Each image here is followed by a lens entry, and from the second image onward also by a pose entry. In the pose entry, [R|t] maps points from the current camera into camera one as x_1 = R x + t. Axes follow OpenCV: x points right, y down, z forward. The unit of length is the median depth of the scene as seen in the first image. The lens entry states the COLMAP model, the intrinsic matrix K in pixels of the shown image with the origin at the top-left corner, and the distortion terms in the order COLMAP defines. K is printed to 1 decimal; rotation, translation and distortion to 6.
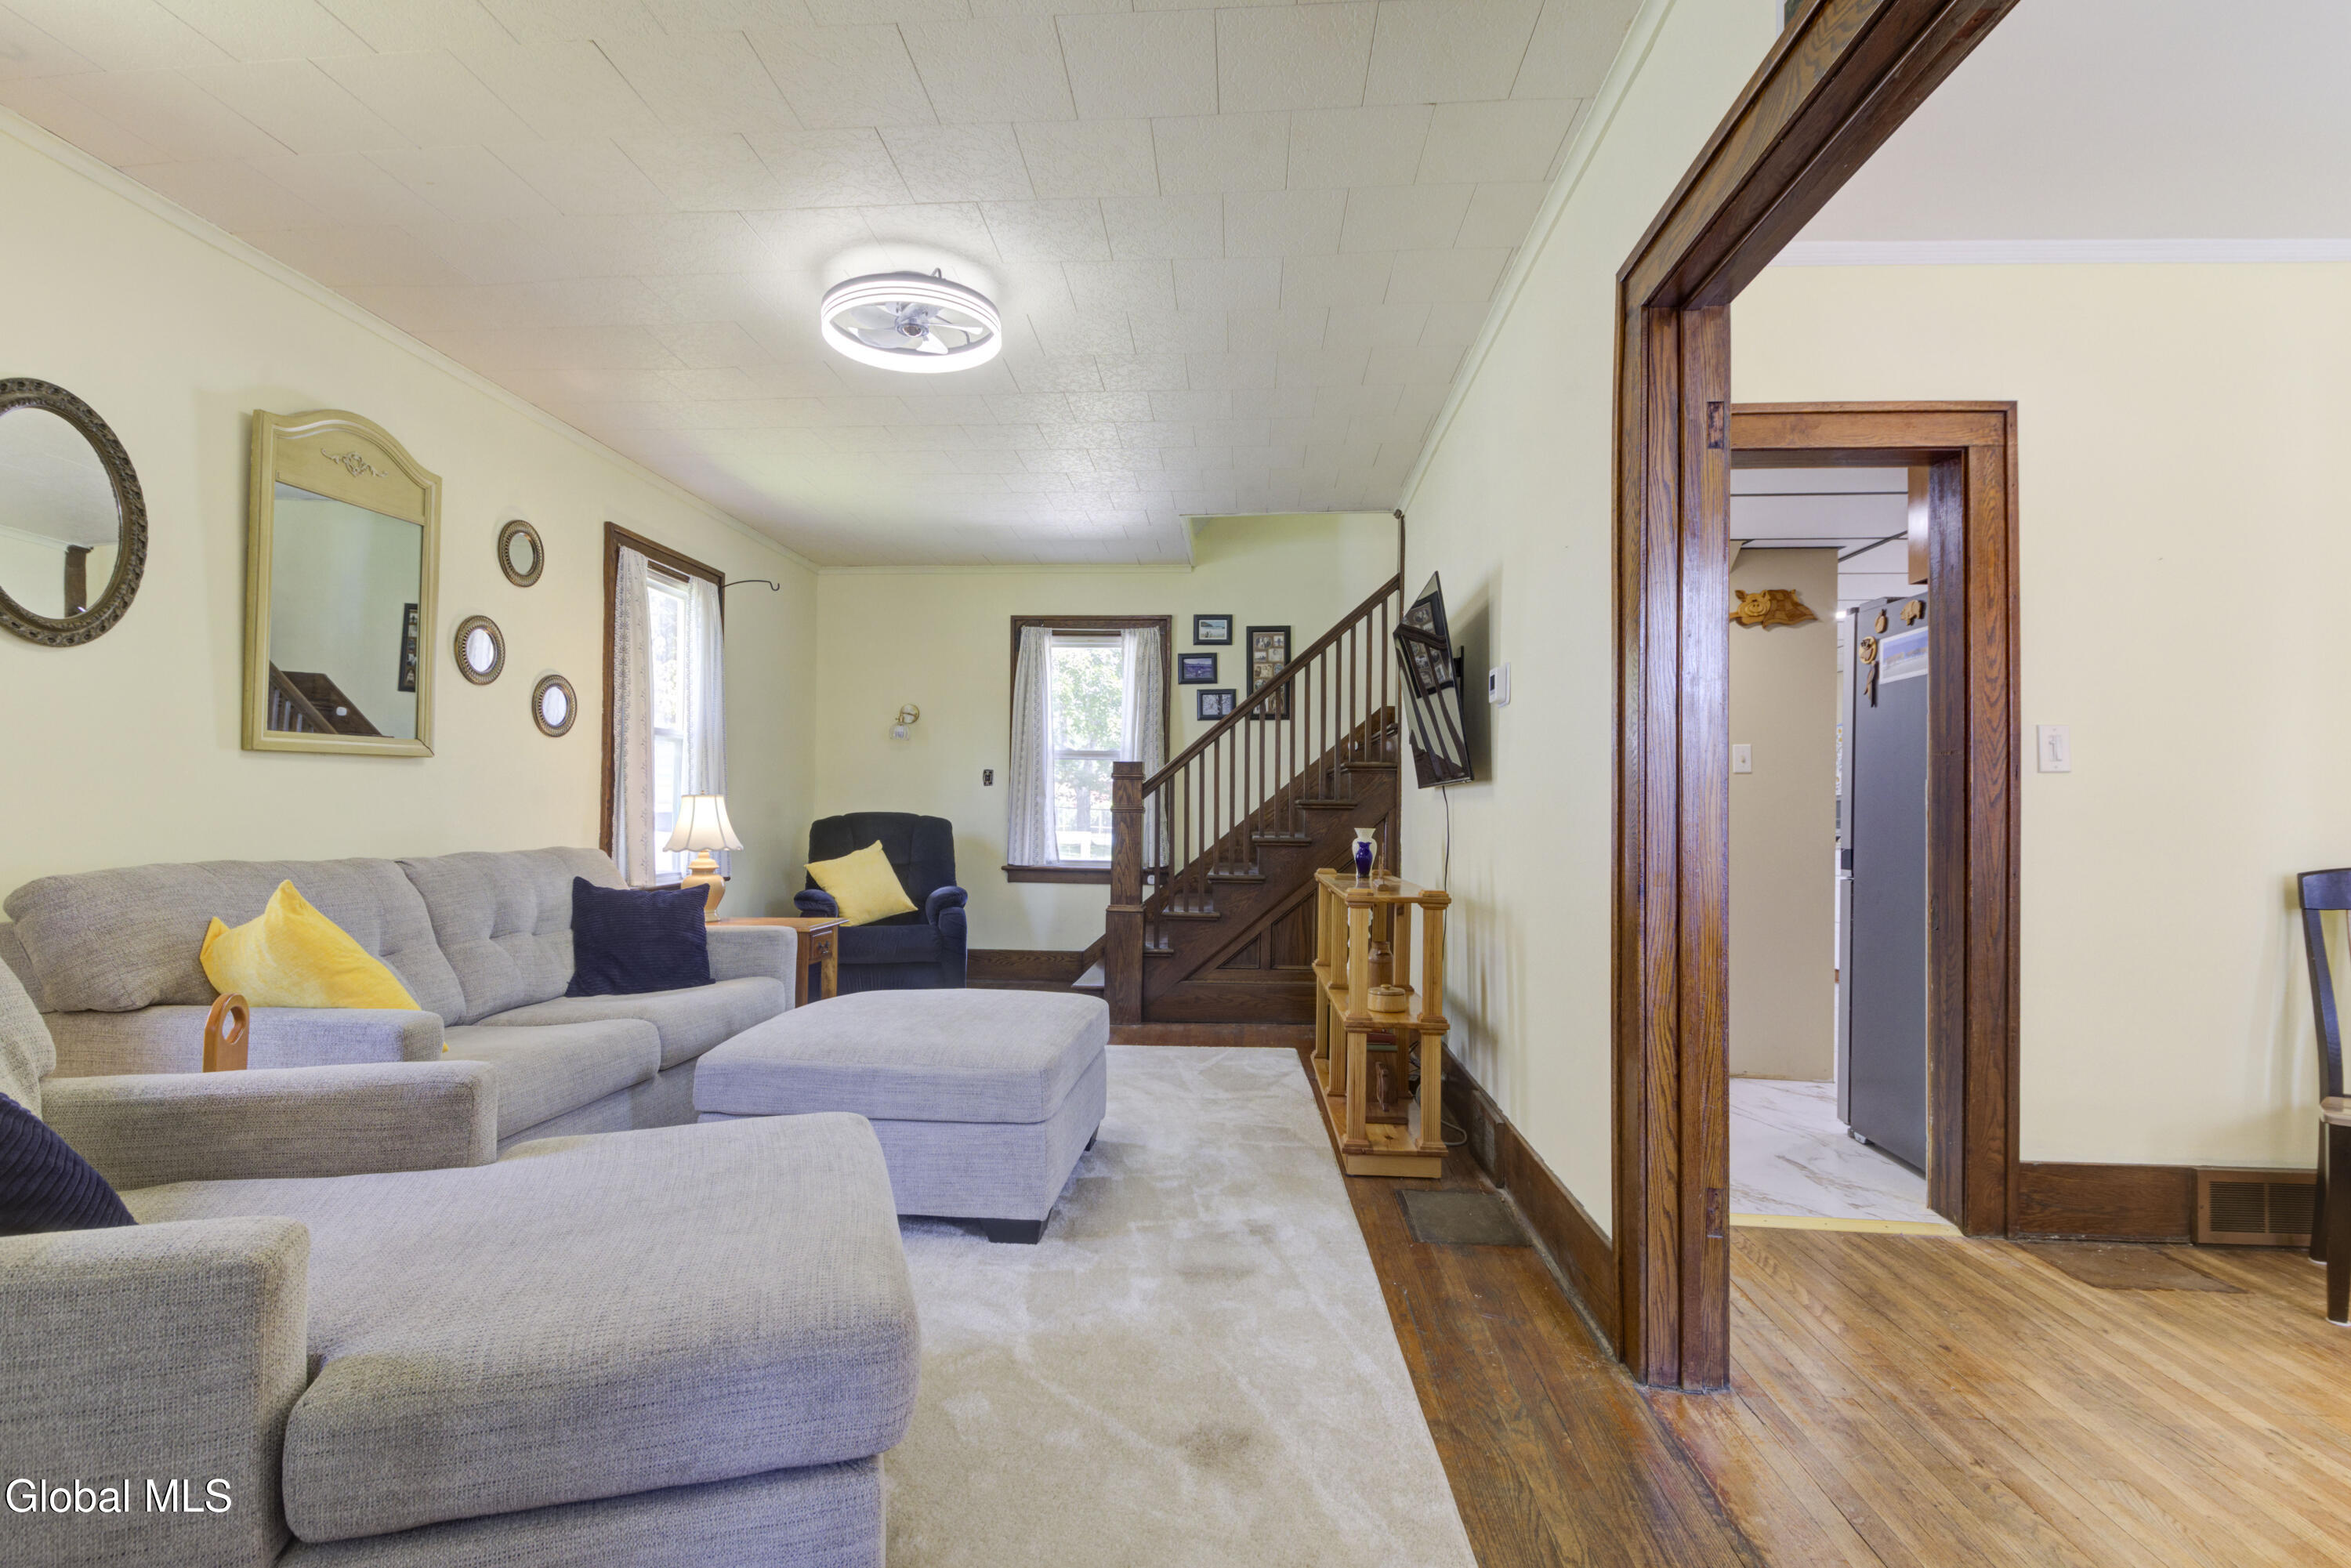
lens RADIAL K [[1060.8, 0, 1176.7], [0, 1060.8, 792.7], [0, 0, 1]] dist [0.000484, -0.000029]
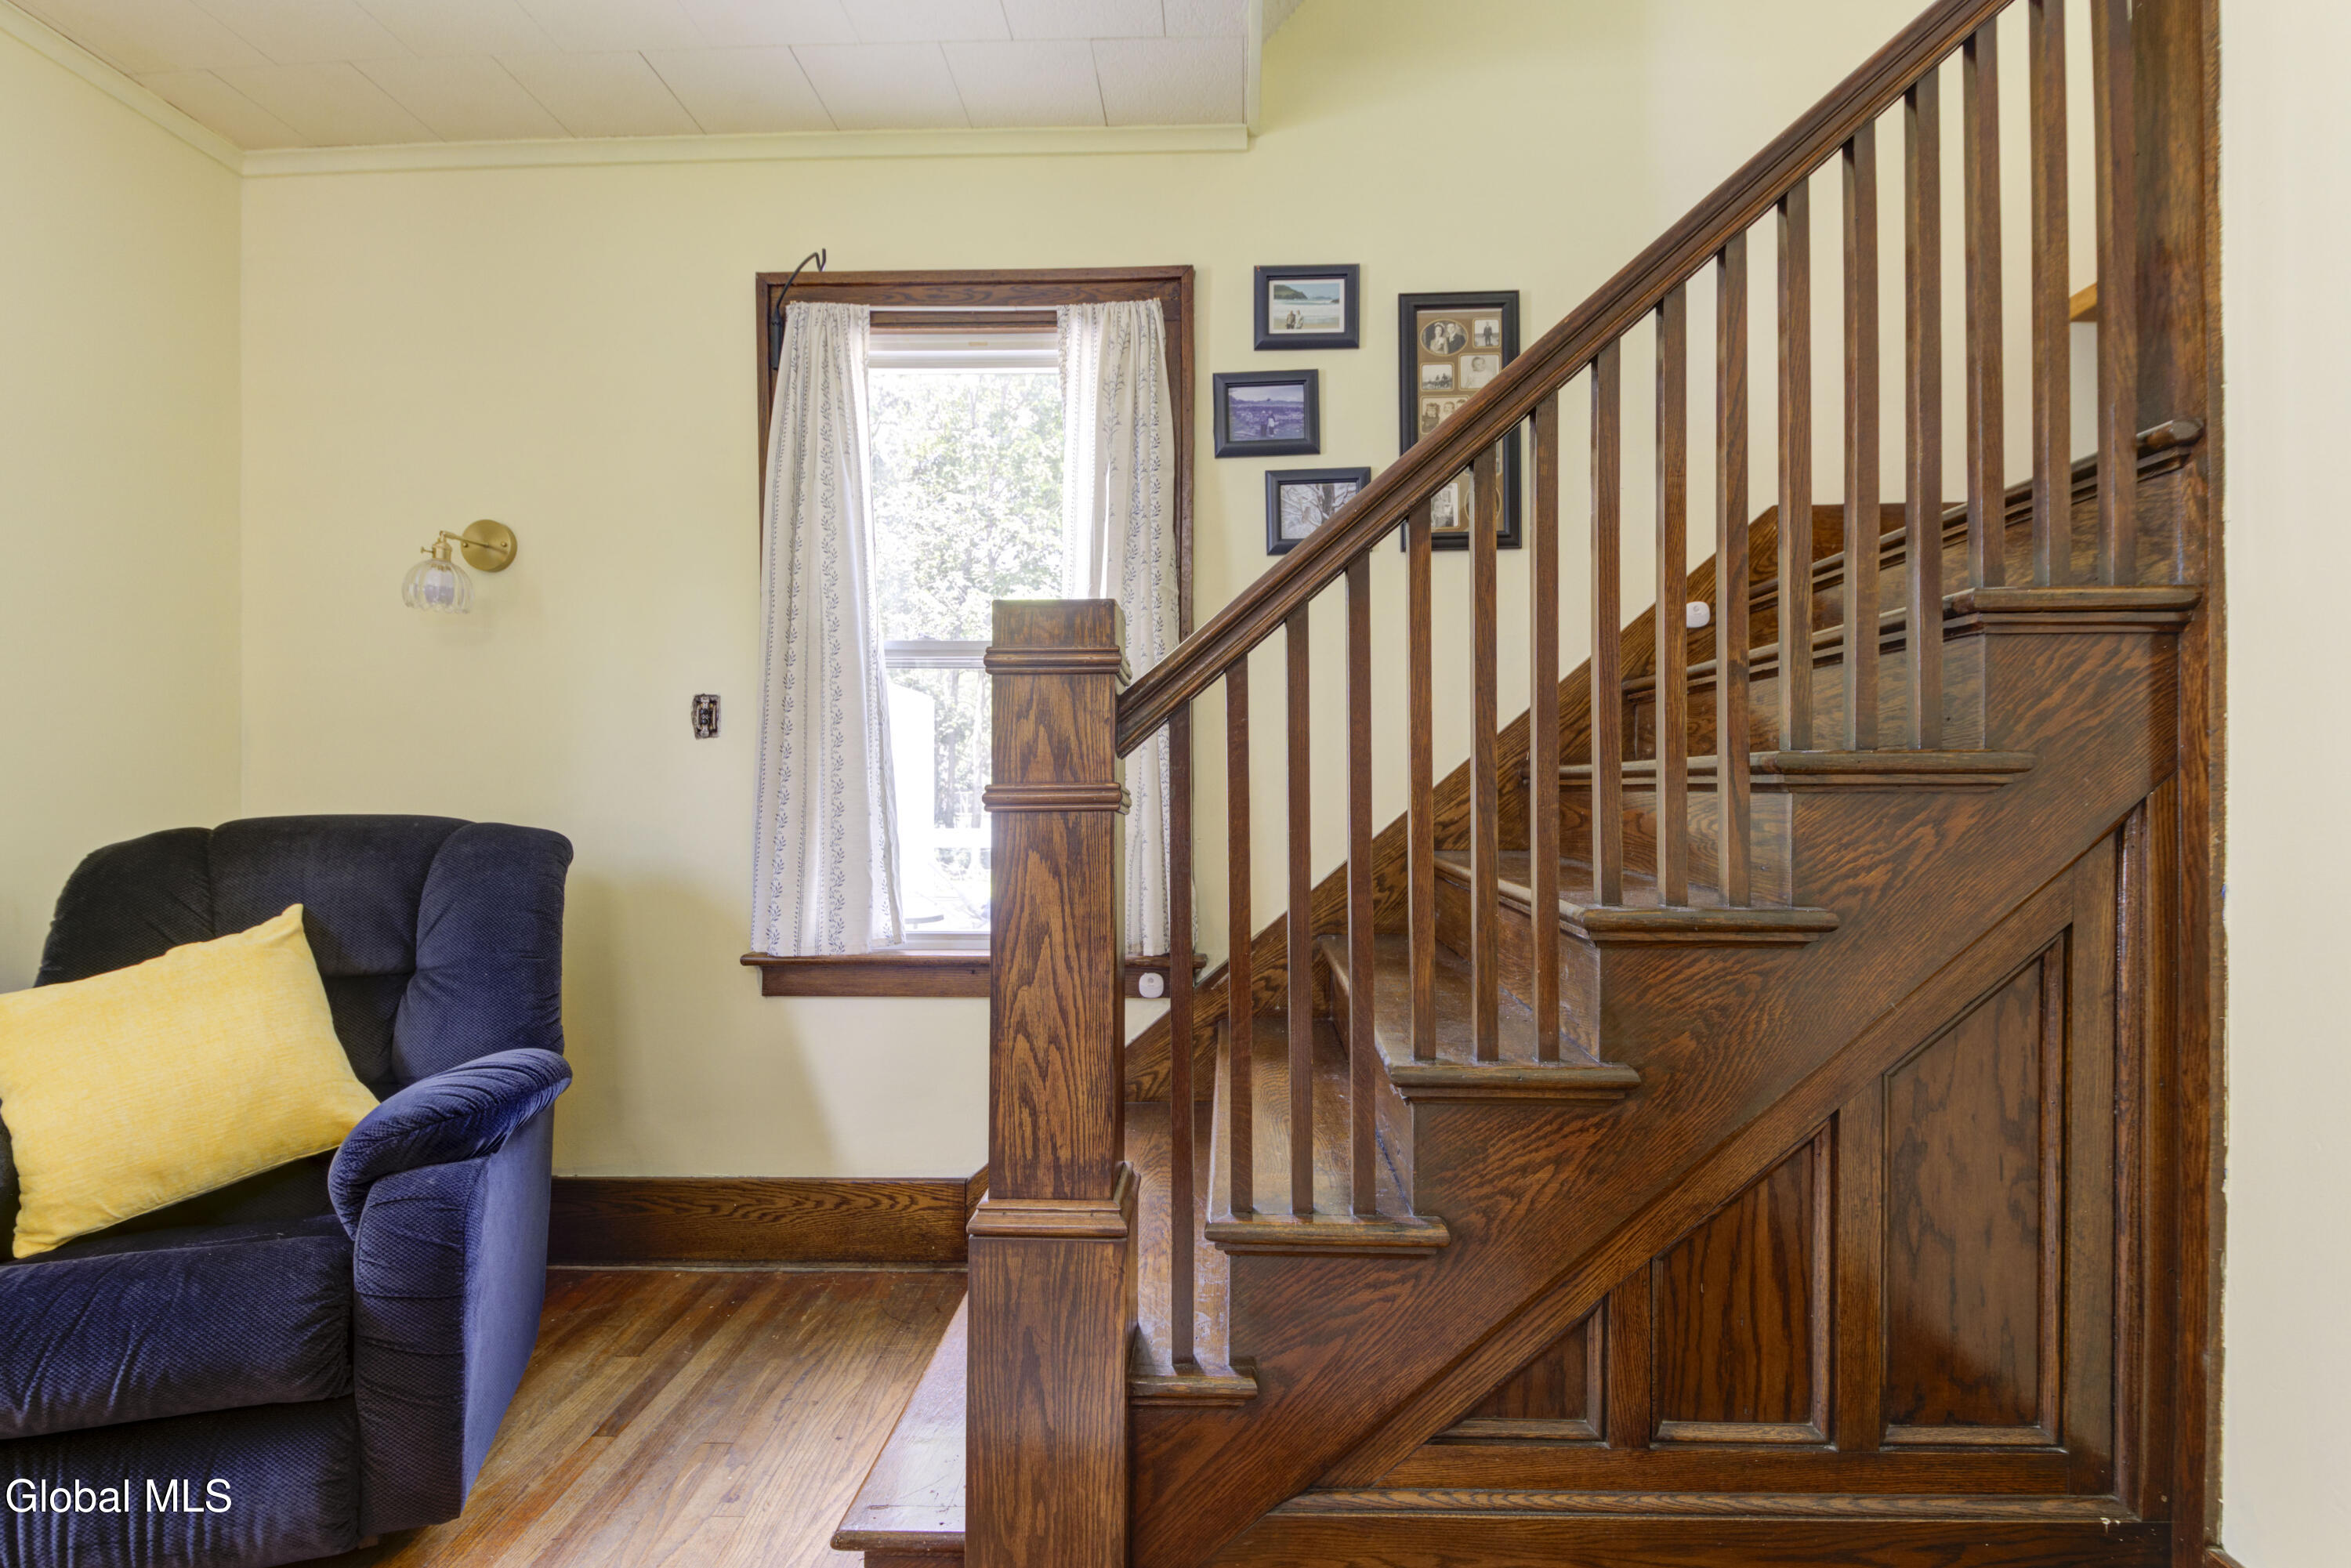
lens RADIAL K [[1153.8, 0, 1181.8], [0, 1153.8, 782.8], [0, 0, 1]] dist [-0.000821, -0.000136]
pose [[0.999781, -0.012440, 0.016856, -0.018115], [0.012284, 0.999881, 0.009285, 0.007938], [-0.016970, -0.009076, 0.999815, 0.597969]]
